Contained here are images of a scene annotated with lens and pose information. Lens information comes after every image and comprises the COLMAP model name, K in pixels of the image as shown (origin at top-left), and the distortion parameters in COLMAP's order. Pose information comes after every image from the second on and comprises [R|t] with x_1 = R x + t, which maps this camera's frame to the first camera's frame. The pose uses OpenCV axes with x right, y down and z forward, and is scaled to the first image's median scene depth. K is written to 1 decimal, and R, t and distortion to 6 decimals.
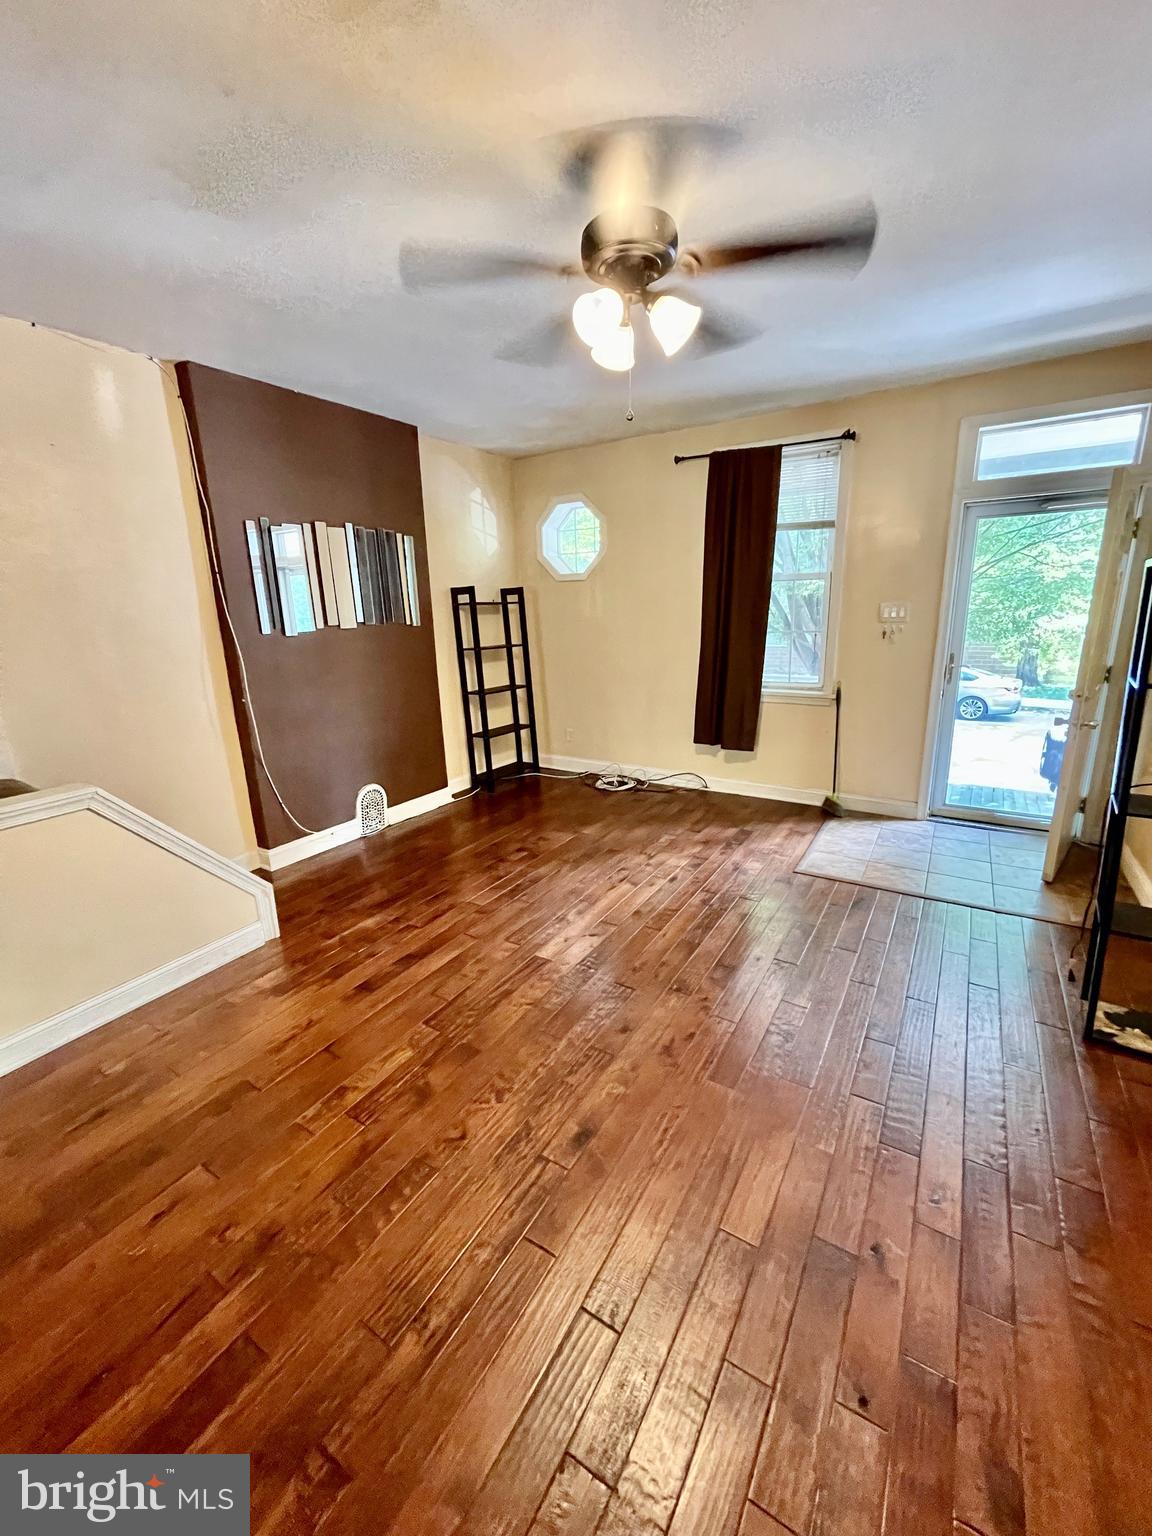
lens RADIAL K [[614.1, 0, 576.0], [0, 614.1, 761.0], [0, 0, 1]] dist [0.000676, -0.002592]
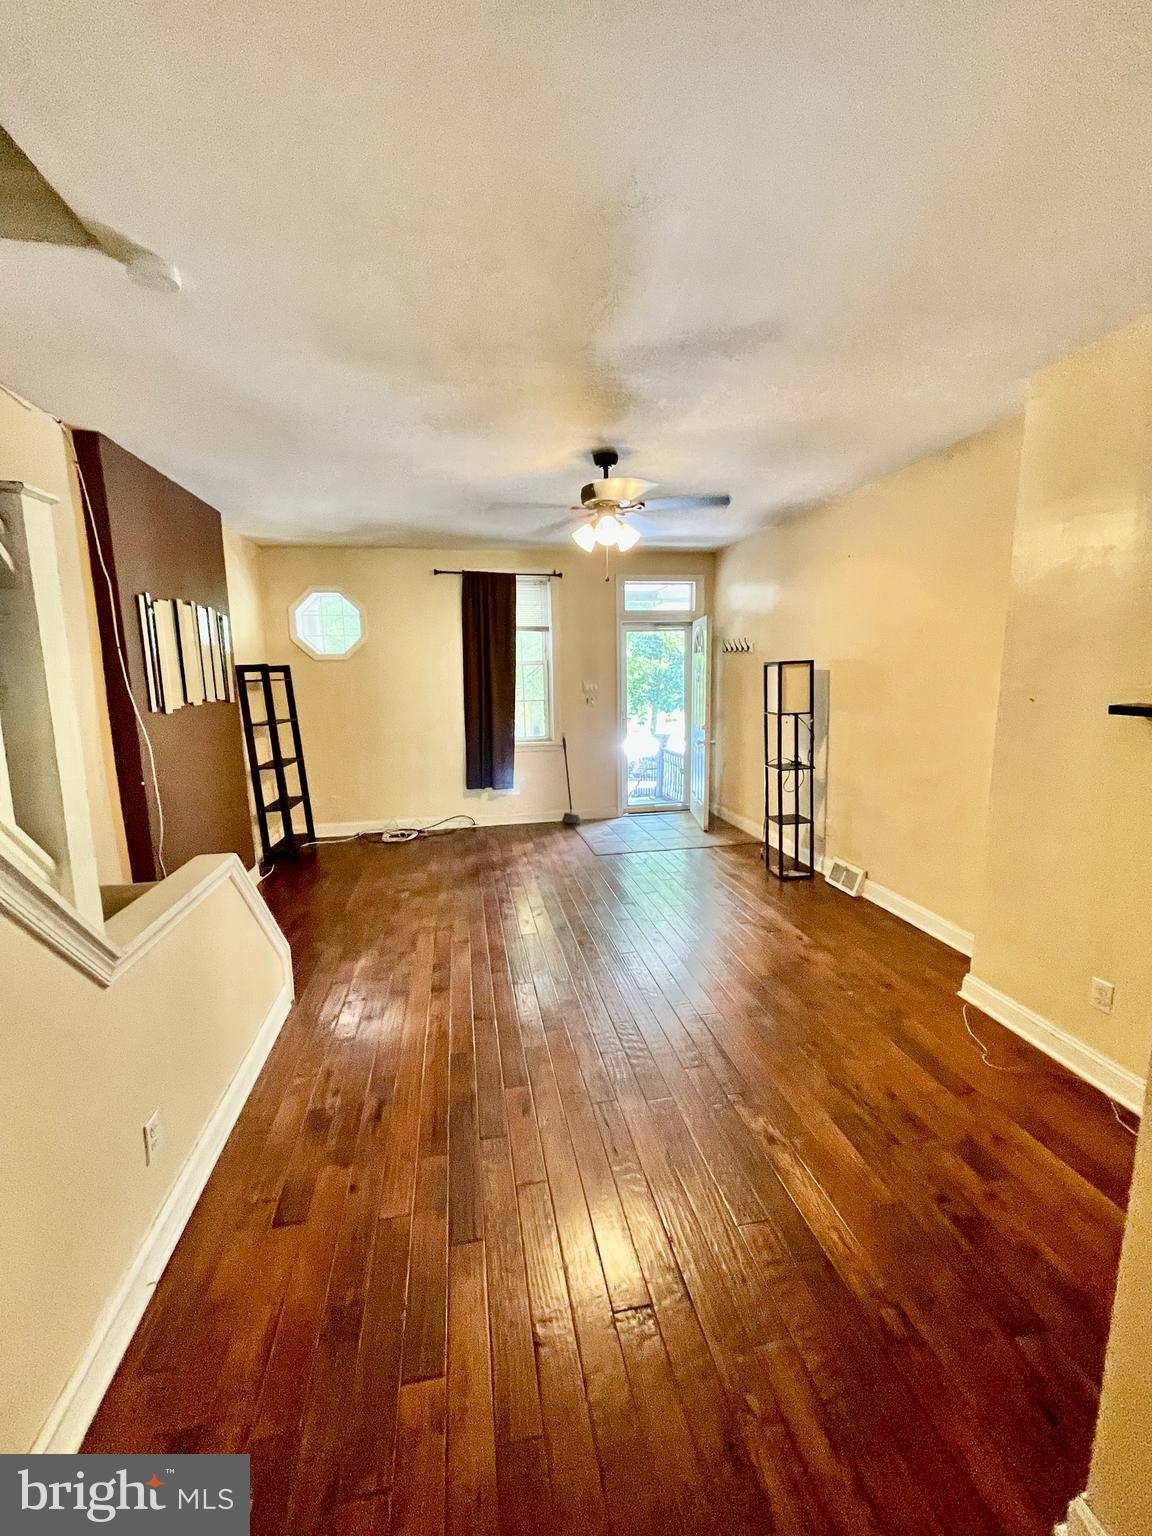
lens RADIAL K [[616.1, 0, 575.3], [0, 616.1, 762.4], [0, 0, 1]] dist [-0.001043, 0.000176]
pose [[0.728168, -0.089067, 0.679587, -0.588374], [0.169926, 0.984025, -0.053107, 0.023920], [-0.664001, 0.154151, 0.731670, -0.088367]]
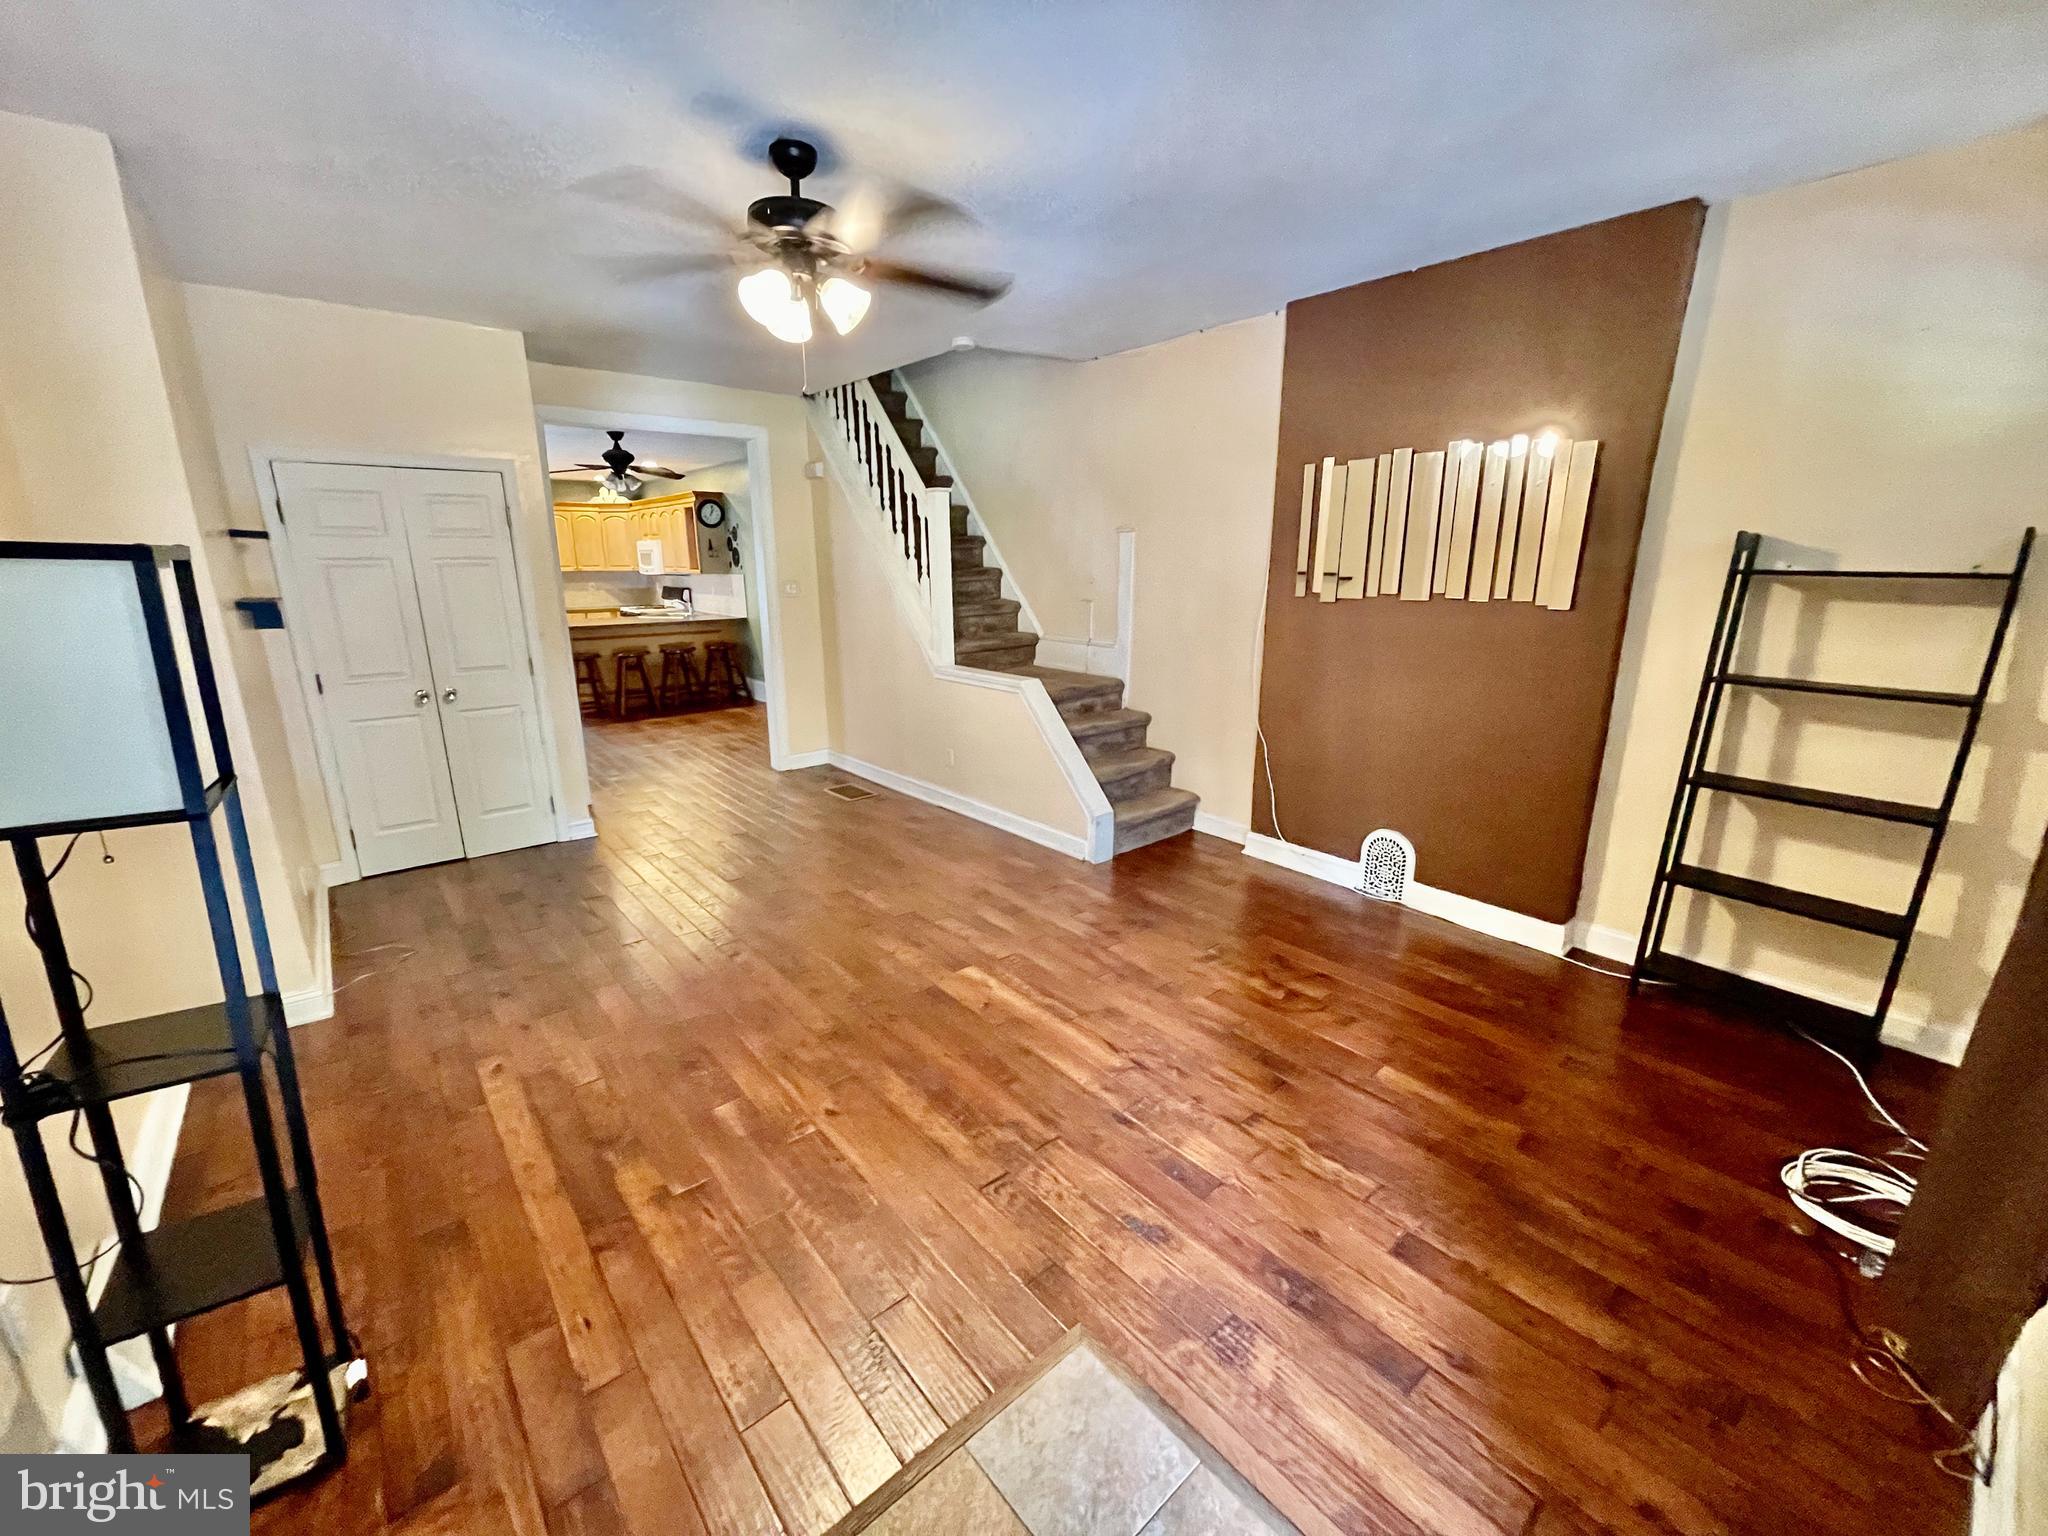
lens RADIAL K [[818.8, 0, 1005.6], [0, 818.8, 765.9], [0, 0, 1]] dist [0.000676, -0.002592]
pose [[-0.307595, 0.263865, -0.914200, 0.627245], [-0.232524, 0.910807, 0.341121, -0.246145], [0.922669, 0.317500, -0.218804, 0.820066]]
